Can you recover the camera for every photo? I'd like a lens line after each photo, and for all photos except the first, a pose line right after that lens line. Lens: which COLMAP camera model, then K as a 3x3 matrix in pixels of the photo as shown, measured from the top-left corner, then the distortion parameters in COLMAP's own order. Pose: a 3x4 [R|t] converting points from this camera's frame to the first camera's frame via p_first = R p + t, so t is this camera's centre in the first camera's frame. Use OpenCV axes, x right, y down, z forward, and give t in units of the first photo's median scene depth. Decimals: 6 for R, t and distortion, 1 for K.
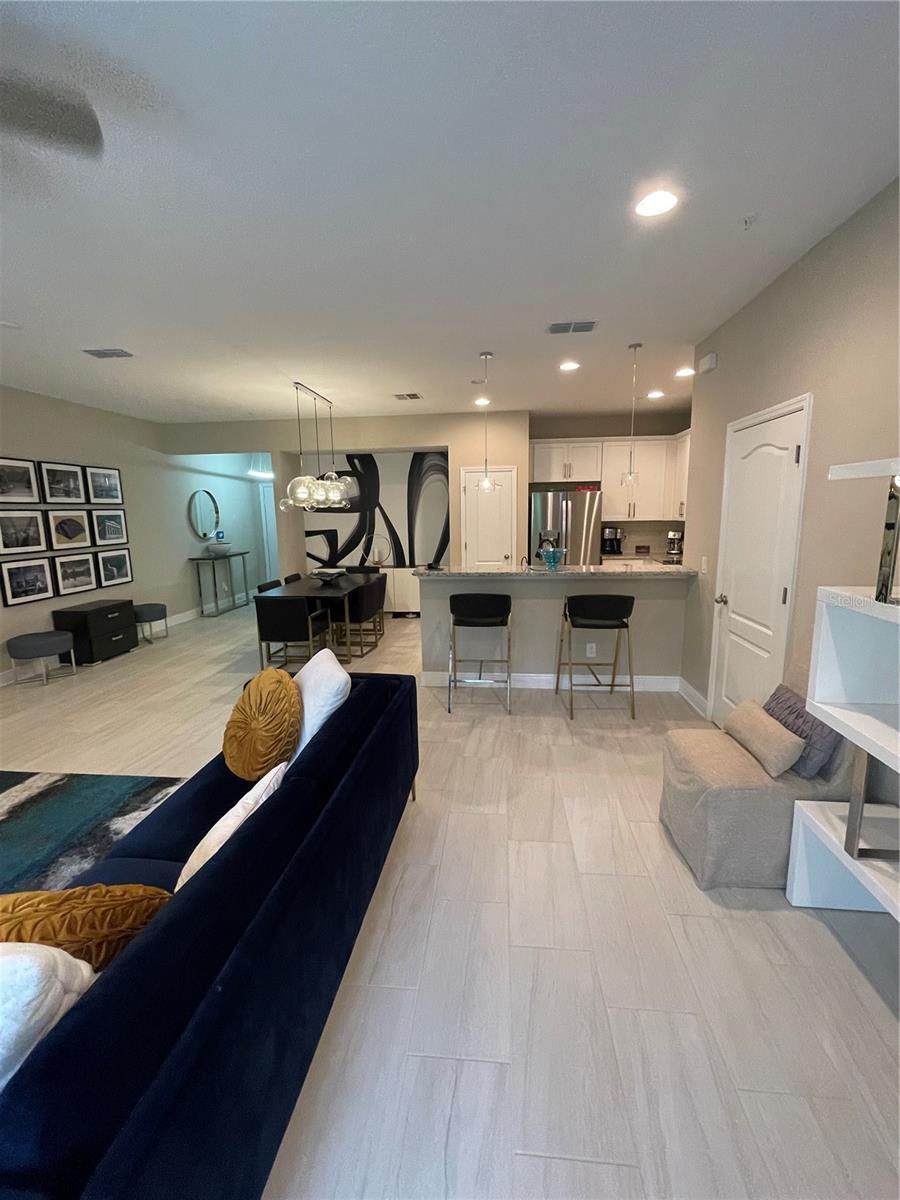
lens RADIAL K [[507.9, 0, 452.3], [0, 507.9, 595.3], [0, 0, 1]] dist [-0.003259, 0.000023]
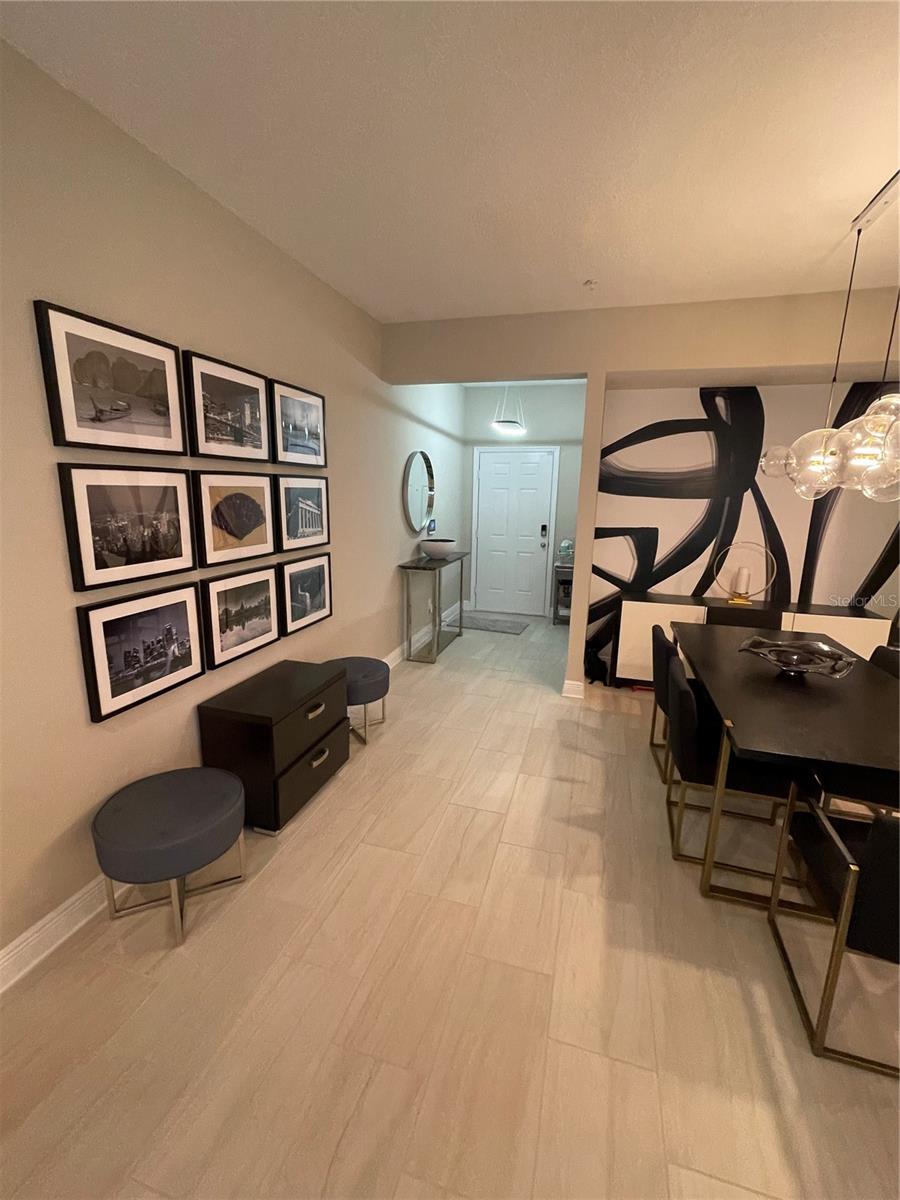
lens RADIAL K [[507.9, 0, 452.3], [0, 507.9, 595.3], [0, 0, 1]] dist [-0.003259, 0.000023]
pose [[0.982772, 0.073036, -0.169781, -0.465465], [-0.066600, 0.996840, 0.043304, -0.088920], [0.172407, -0.031251, 0.984530, 0.560753]]
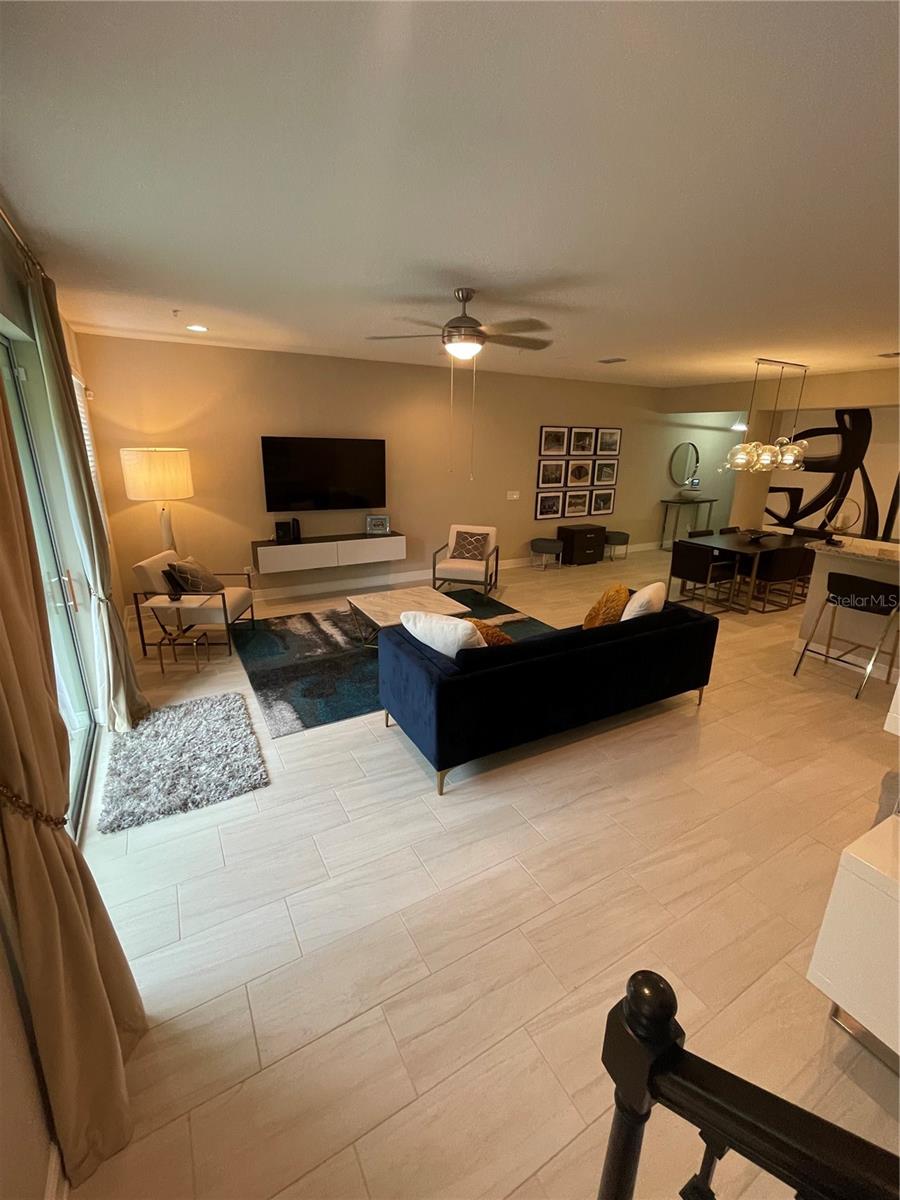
lens RADIAL K [[507.9, 0, 452.3], [0, 507.9, 595.3], [0, 0, 1]] dist [-0.003259, 0.000023]
pose [[0.582049, 0.261265, -0.770039, 0.249830], [-0.161649, 0.965254, 0.205313, -0.029098], [0.796925, 0.004974, 0.604058, -0.178622]]
